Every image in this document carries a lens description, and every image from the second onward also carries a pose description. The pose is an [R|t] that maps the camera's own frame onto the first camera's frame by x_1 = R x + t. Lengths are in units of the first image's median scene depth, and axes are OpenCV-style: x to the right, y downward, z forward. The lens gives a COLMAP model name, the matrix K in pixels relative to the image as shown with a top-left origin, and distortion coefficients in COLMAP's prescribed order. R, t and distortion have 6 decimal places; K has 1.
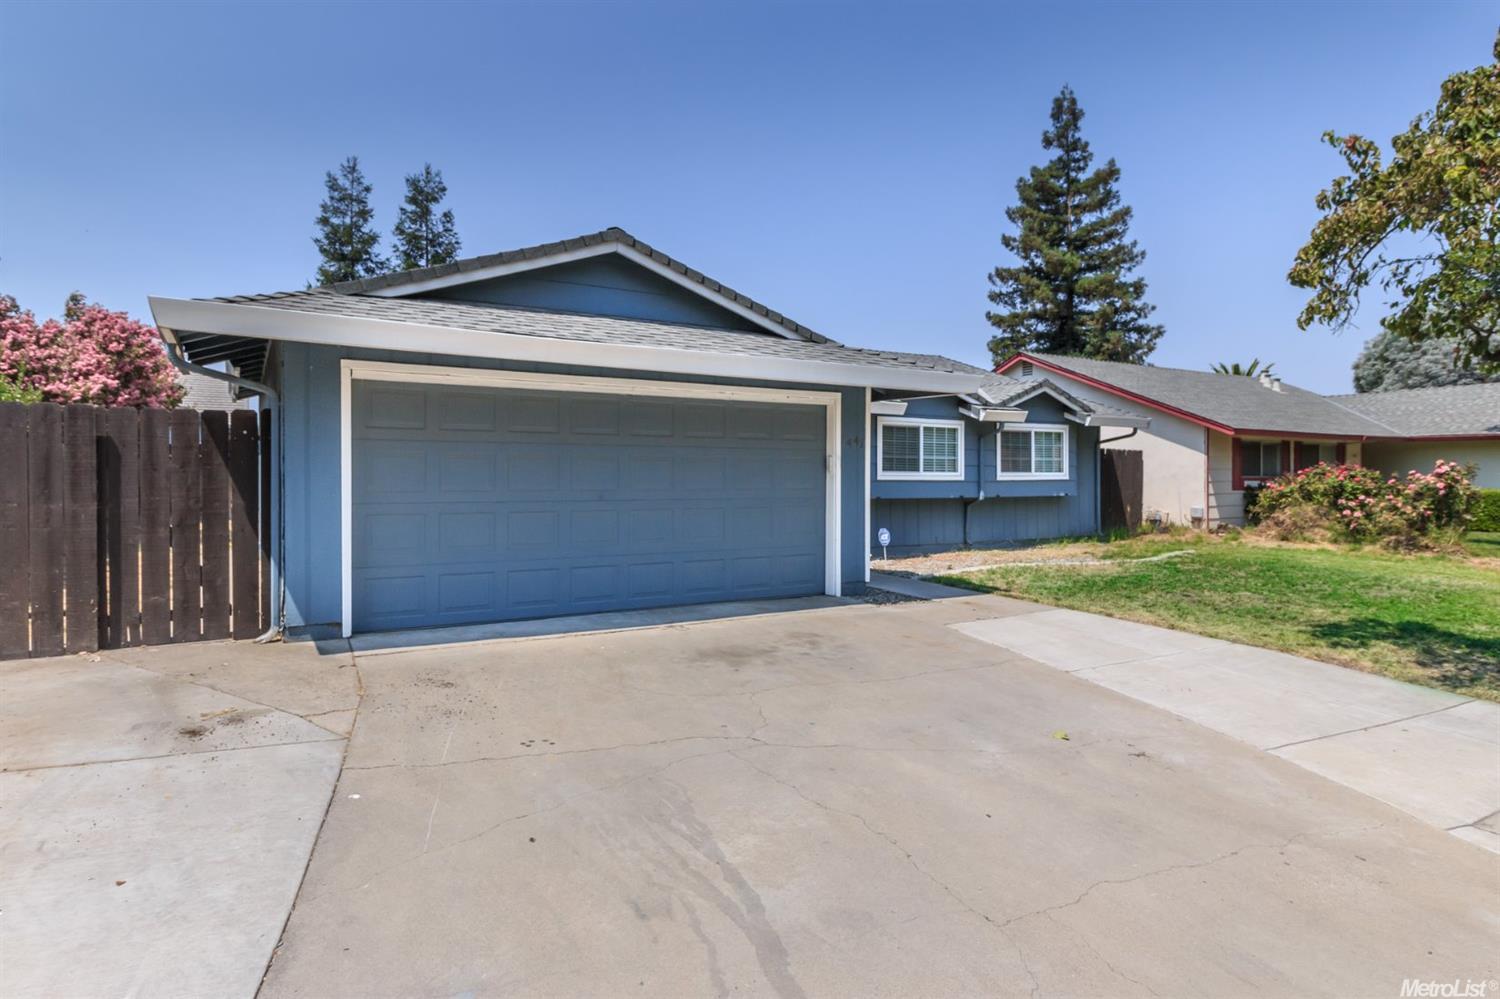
lens RADIAL K [[823.7, 0, 750.0], [0, 823.7, 499.5], [0, 0, 1]] dist [0.001931, 0.000720]
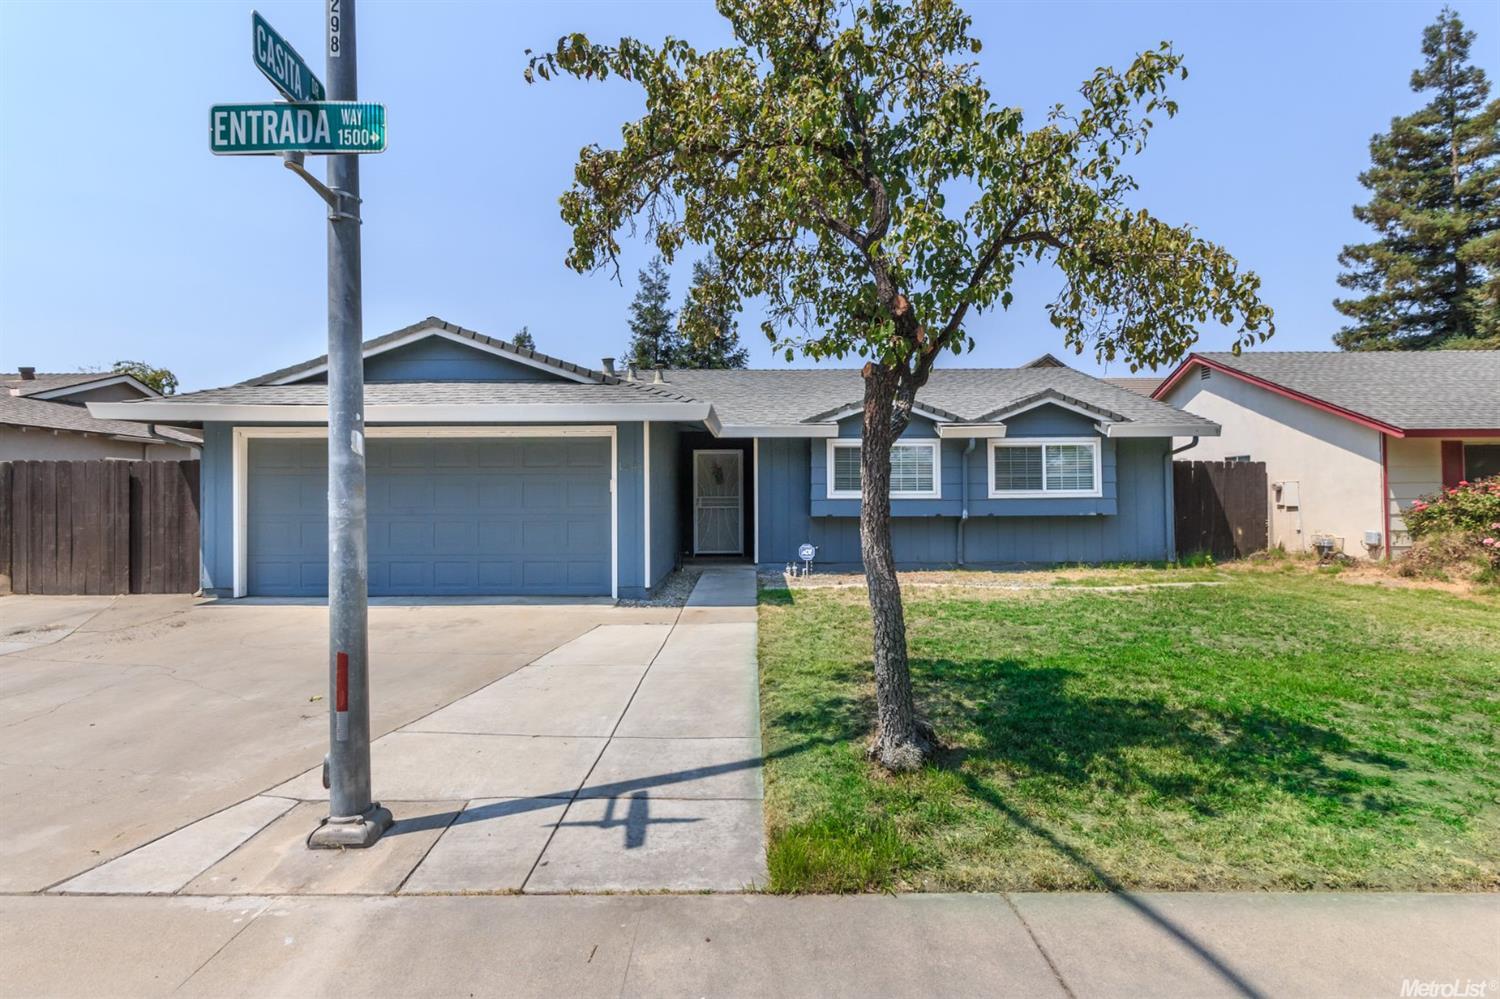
lens RADIAL K [[751.9, 0, 756.3], [0, 751.9, 496.4], [0, 0, 1]] dist [0.001341, -0.001028]
pose [[0.861218, -0.005750, -0.508203, 0.401856], [-0.008361, 0.999640, -0.025479, -0.000761], [0.508167, 0.026192, 0.860860, 0.085357]]
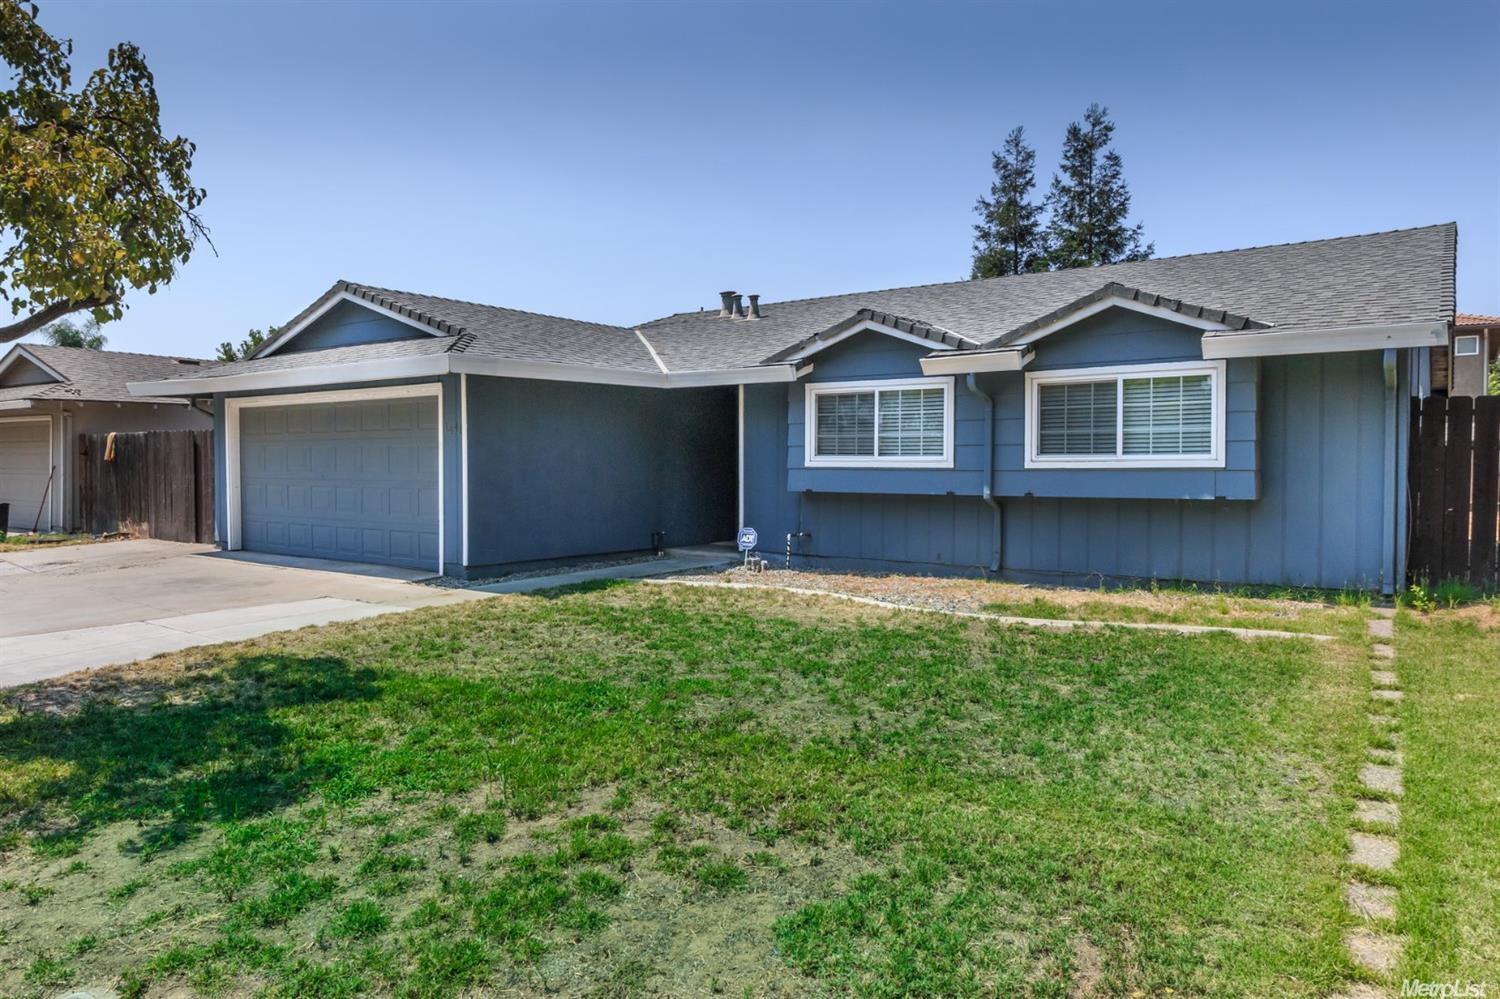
lens RADIAL K [[992.8, 0, 750.0], [0, 992.8, 499.5], [0, 0, 1]] dist [0.001713, -0.000770]
pose [[0.396021, 0.030188, -0.917745, 0.694696], [-0.026773, 0.999414, 0.021321, -0.008200], [0.917851, 0.016127, 0.396597, 0.416077]]
